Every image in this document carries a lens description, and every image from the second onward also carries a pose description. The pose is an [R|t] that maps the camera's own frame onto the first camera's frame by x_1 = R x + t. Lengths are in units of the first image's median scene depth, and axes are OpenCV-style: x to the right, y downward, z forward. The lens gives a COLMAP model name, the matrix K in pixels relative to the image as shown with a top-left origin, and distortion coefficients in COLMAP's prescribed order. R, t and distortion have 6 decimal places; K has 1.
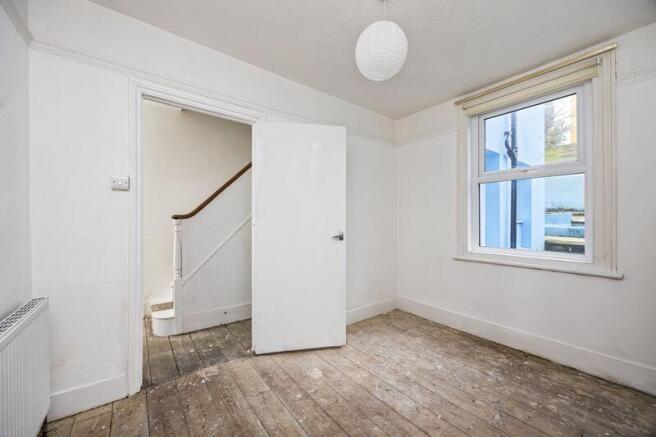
lens RADIAL K [[253.4, 0, 329.0], [0, 253.4, 218.3], [0, 0, 1]] dist [-0.000789, 0.000060]
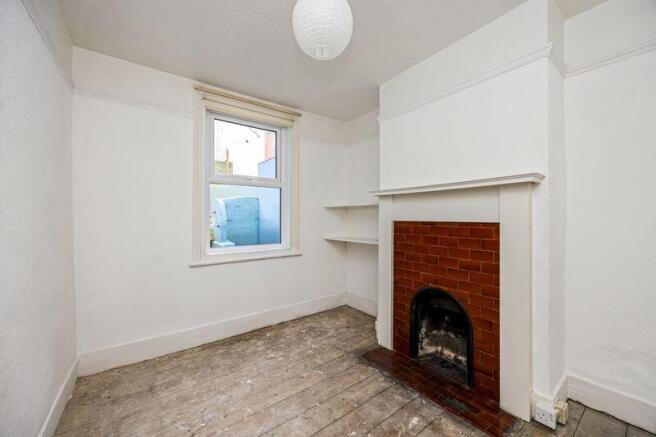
lens RADIAL K [[253.4, 0, 329.0], [0, 253.4, 218.5], [0, 0, 1]] dist [-0.000789, 0.000060]
pose [[0.018410, -0.003154, 0.999826, -0.435114], [-0.001497, 0.999994, 0.003182, -0.007166], [-0.999829, -0.001556, 0.018405, 0.638112]]
